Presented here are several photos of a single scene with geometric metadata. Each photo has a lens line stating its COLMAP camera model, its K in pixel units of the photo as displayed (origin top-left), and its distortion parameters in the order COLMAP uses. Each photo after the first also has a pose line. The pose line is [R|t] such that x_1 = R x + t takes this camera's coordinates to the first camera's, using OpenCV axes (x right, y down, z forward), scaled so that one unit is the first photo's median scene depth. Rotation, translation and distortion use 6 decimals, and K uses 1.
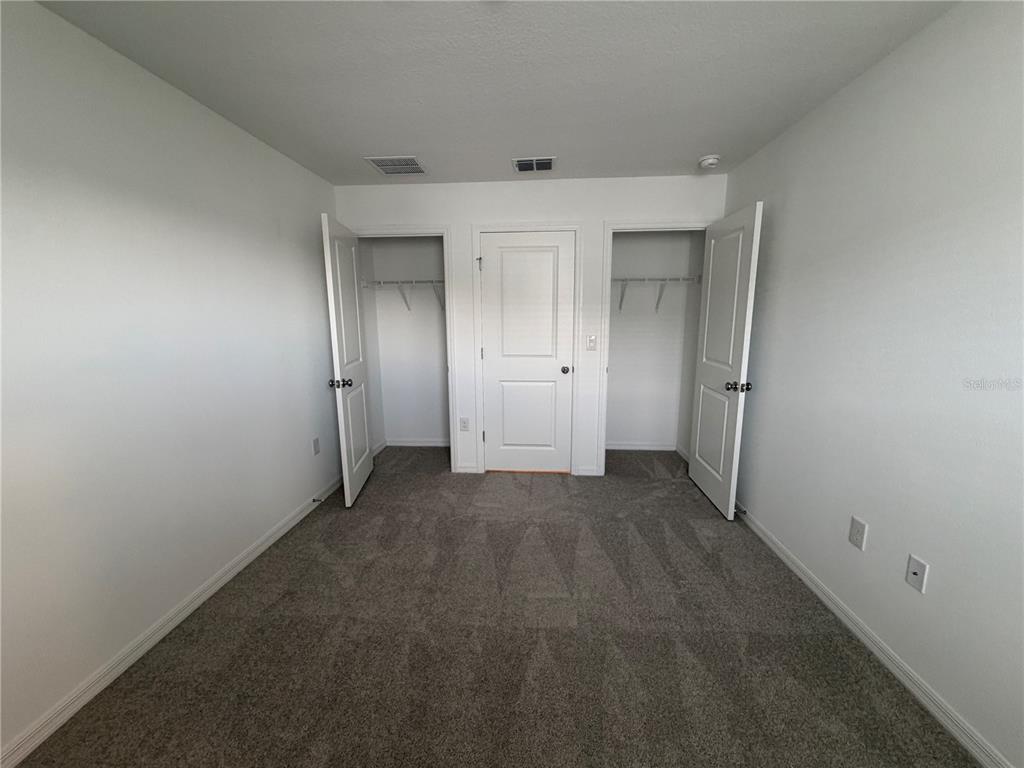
lens RADIAL K [[407.9, 0, 510.5], [0, 407.9, 386.0], [0, 0, 1]] dist [-0.001765, -0.000960]
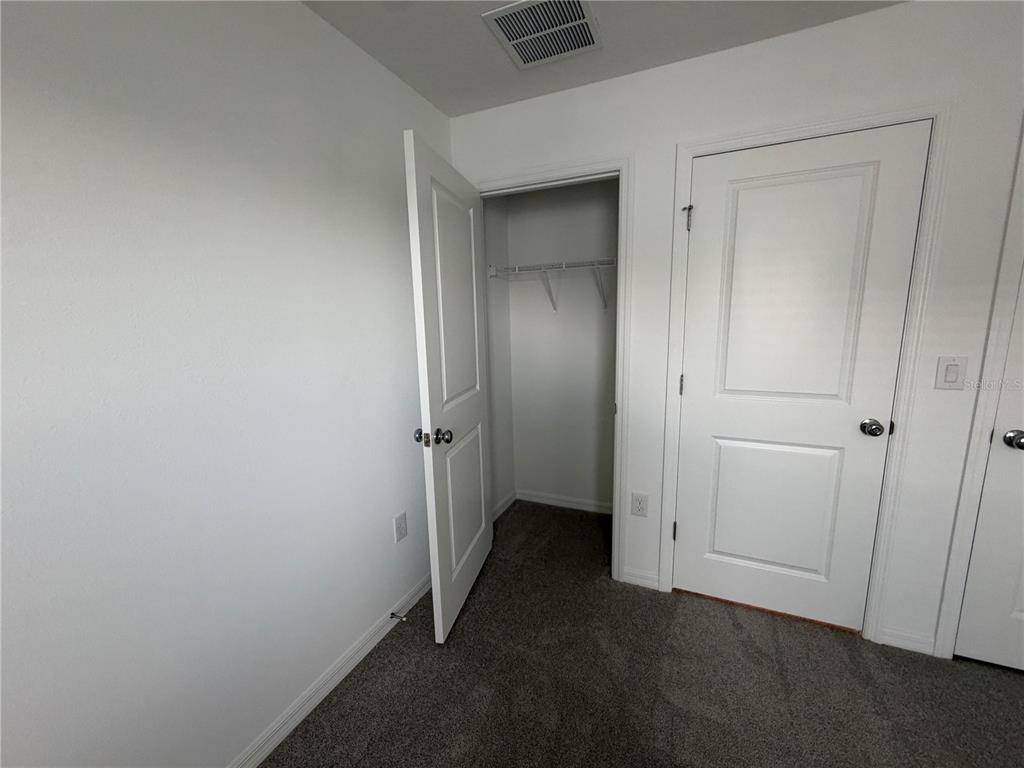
lens RADIAL K [[407.9, 0, 507.7], [0, 407.9, 384.1], [0, 0, 1]] dist [-0.001765, -0.000960]
pose [[0.937568, 0.042268, -0.345225, -0.100991], [-0.044486, 0.999009, 0.001500, -0.072037], [0.344947, 0.013951, 0.938519, 0.411287]]
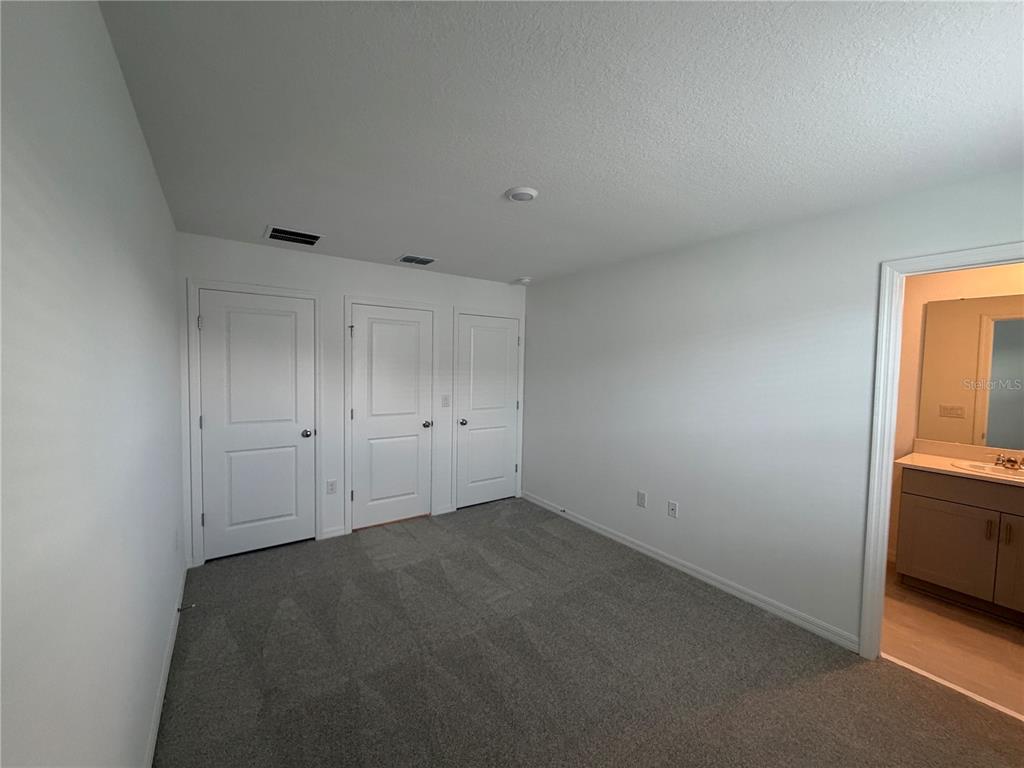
lens RADIAL K [[407.9, 0, 513.4], [0, 407.9, 386.2], [0, 0, 1]] dist [-0.001765, -0.000960]
pose [[0.771470, -0.012129, 0.636150, -0.419310], [0.088297, 0.992185, -0.088162, -0.023252], [-0.630109, 0.124185, 0.766512, -0.071833]]
